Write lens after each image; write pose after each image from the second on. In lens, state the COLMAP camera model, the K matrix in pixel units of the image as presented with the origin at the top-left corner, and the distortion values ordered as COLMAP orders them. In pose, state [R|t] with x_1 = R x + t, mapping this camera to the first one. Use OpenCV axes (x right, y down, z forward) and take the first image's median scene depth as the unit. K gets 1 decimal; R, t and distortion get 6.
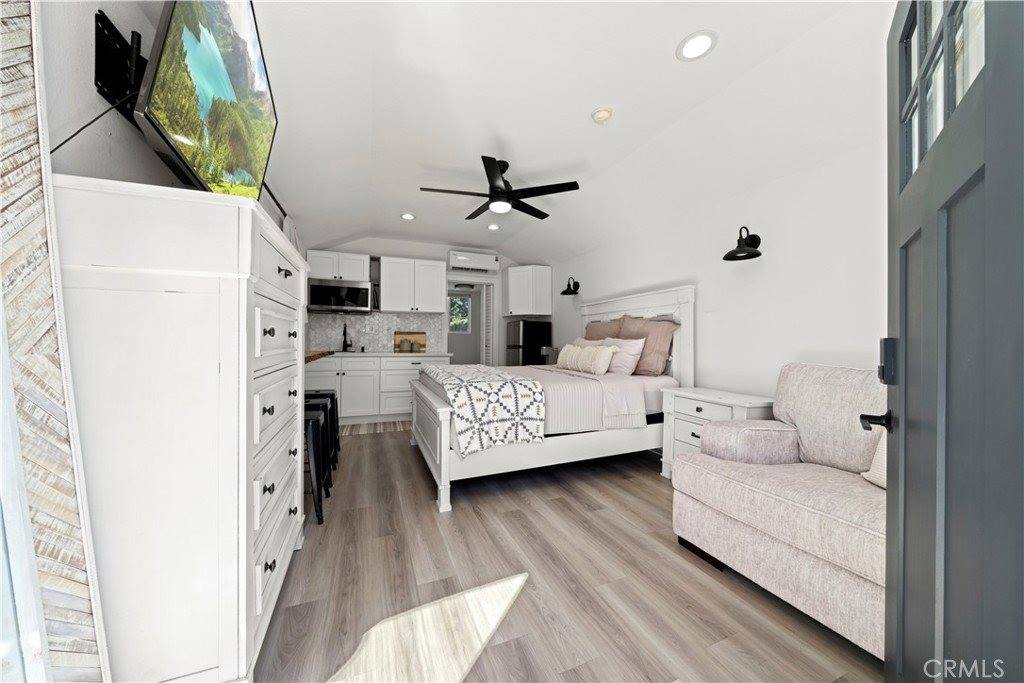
lens RADIAL K [[353.5, 0, 505.2], [0, 353.5, 337.4], [0, 0, 1]] dist [-0.005947, -0.000241]
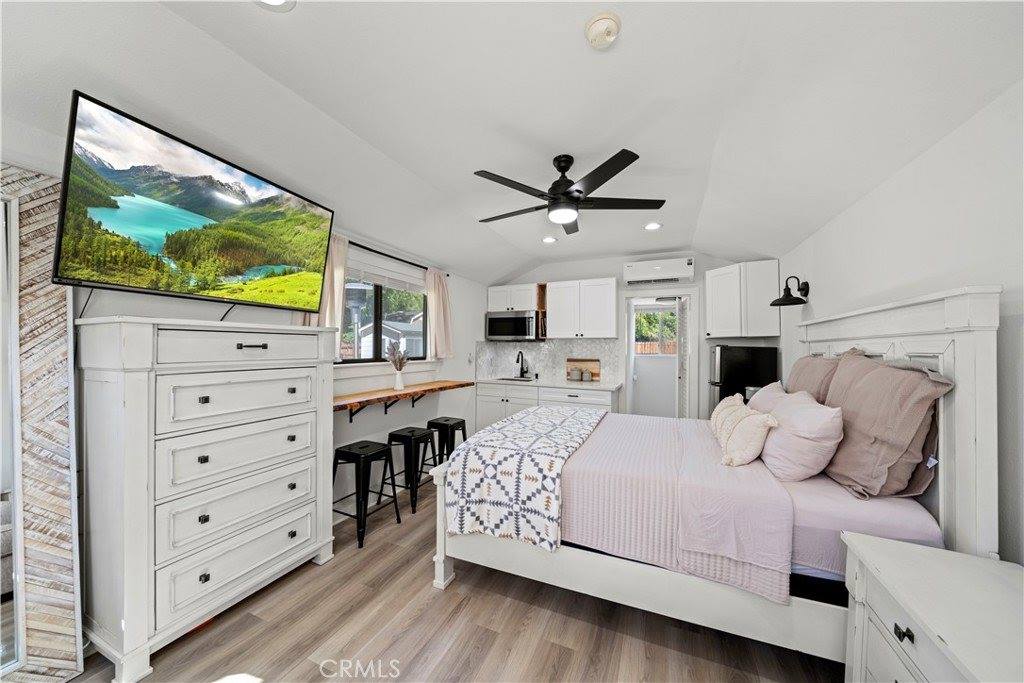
lens RADIAL K [[353.5, 0, 509.8], [0, 353.5, 344.6], [0, 0, 1]] dist [-0.005947, -0.000241]
pose [[0.696222, -0.007462, -0.717788, 0.544043], [0.006525, 0.999970, -0.004066, -0.105508], [0.717797, -0.001853, 0.696250, 0.461881]]
